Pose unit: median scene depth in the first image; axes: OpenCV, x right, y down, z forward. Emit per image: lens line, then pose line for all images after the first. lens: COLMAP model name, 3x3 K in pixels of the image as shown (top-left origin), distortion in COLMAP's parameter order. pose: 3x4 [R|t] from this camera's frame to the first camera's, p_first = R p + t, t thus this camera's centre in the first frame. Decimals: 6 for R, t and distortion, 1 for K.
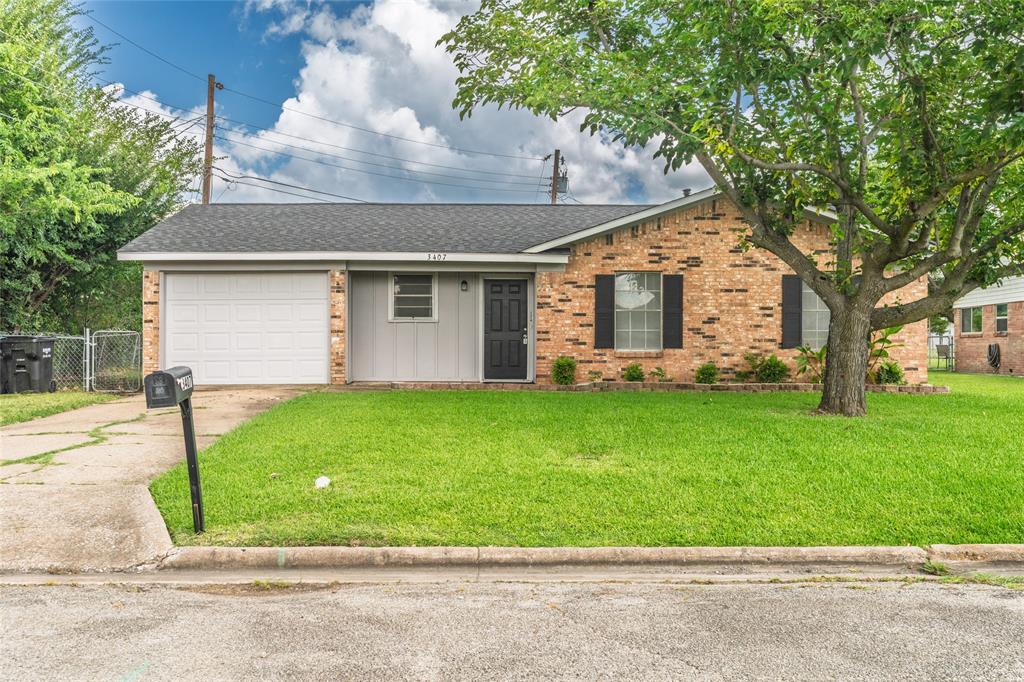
lens RADIAL K [[1044.0, 0, 512.0], [0, 1044.0, 341.0], [0, 0, 1]] dist [0.067288, -0.003092]
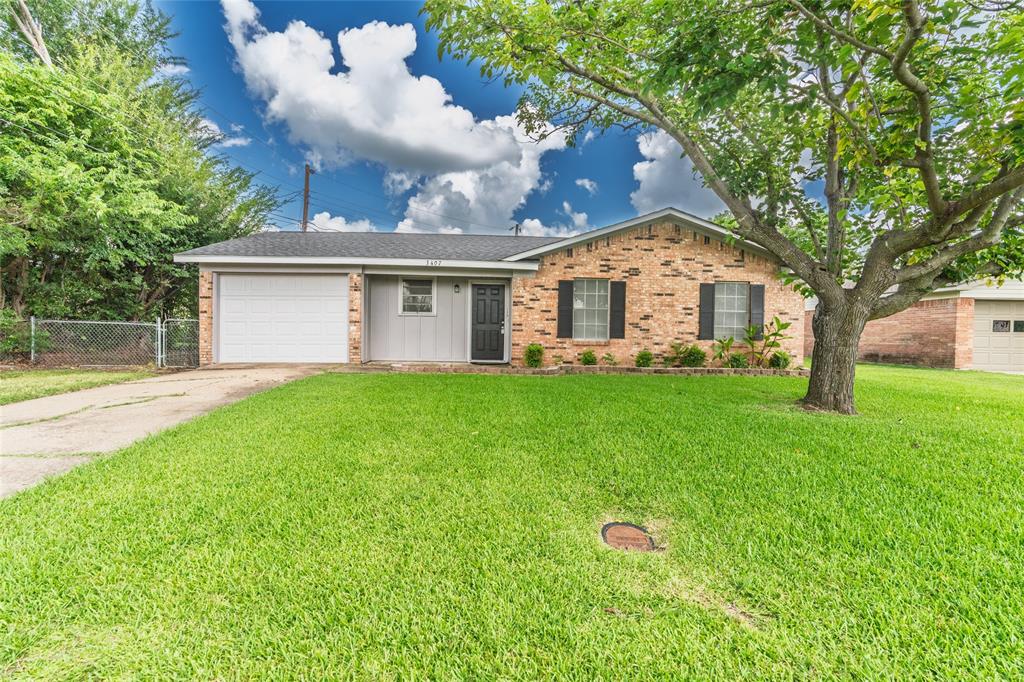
lens RADIAL K [[481.8, 0, 505.6], [0, 481.8, 343.6], [0, 0, 1]] dist [-0.015154, 0.000153]
pose [[0.999345, 0.011881, 0.034178, -0.004457], [-0.012733, 0.999611, 0.024809, 0.000462], [-0.033870, -0.025228, 0.999108, 0.409649]]
